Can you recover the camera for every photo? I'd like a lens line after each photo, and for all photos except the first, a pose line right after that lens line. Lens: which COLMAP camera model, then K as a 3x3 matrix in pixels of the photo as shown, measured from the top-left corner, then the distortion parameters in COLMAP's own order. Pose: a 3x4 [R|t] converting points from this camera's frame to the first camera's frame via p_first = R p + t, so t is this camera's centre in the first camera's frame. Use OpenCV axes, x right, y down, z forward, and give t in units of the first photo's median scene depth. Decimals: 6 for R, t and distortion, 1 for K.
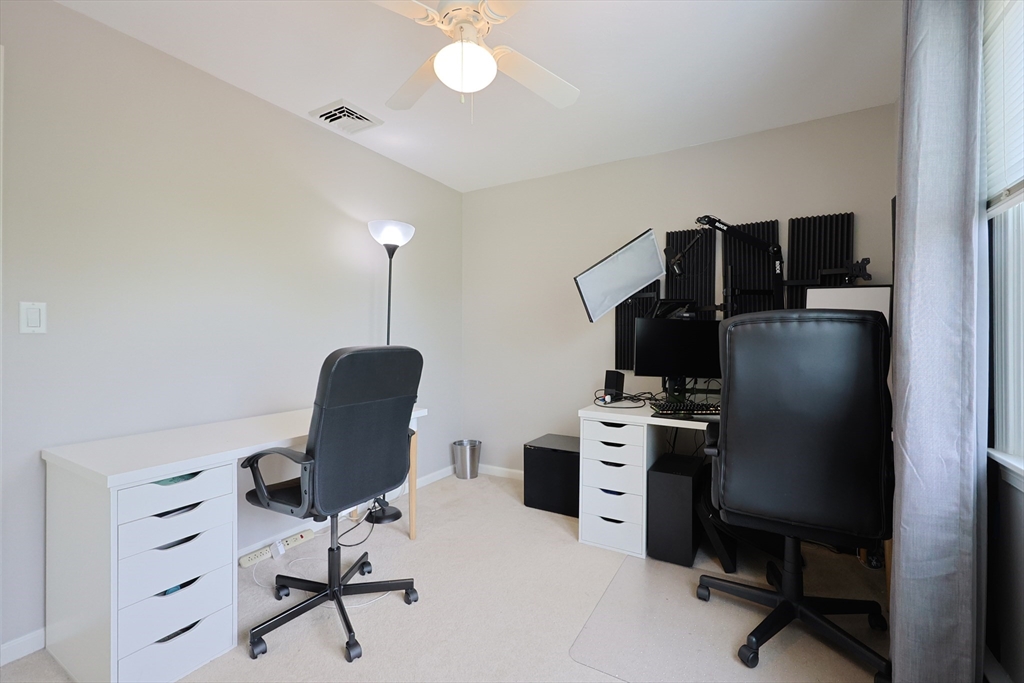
lens RADIAL K [[443.6, 0, 500.3], [0, 443.6, 340.9], [0, 0, 1]] dist [-0.002118, -0.000052]
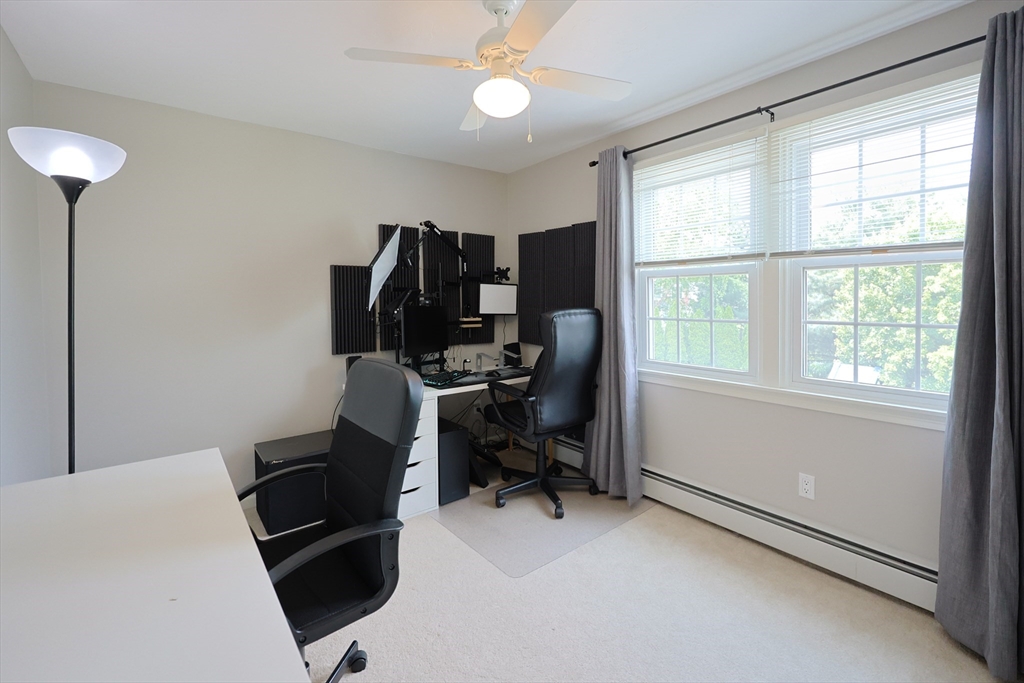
lens RADIAL K [[443.9, 0, 538.6], [0, 443.9, 319.0], [0, 0, 1]] dist [-0.001250, -0.000128]
pose [[0.312848, -0.056449, 0.948124, -0.696011], [0.018332, 0.998405, 0.053394, -0.079600], [-0.949626, 0.000676, 0.313384, 0.367047]]
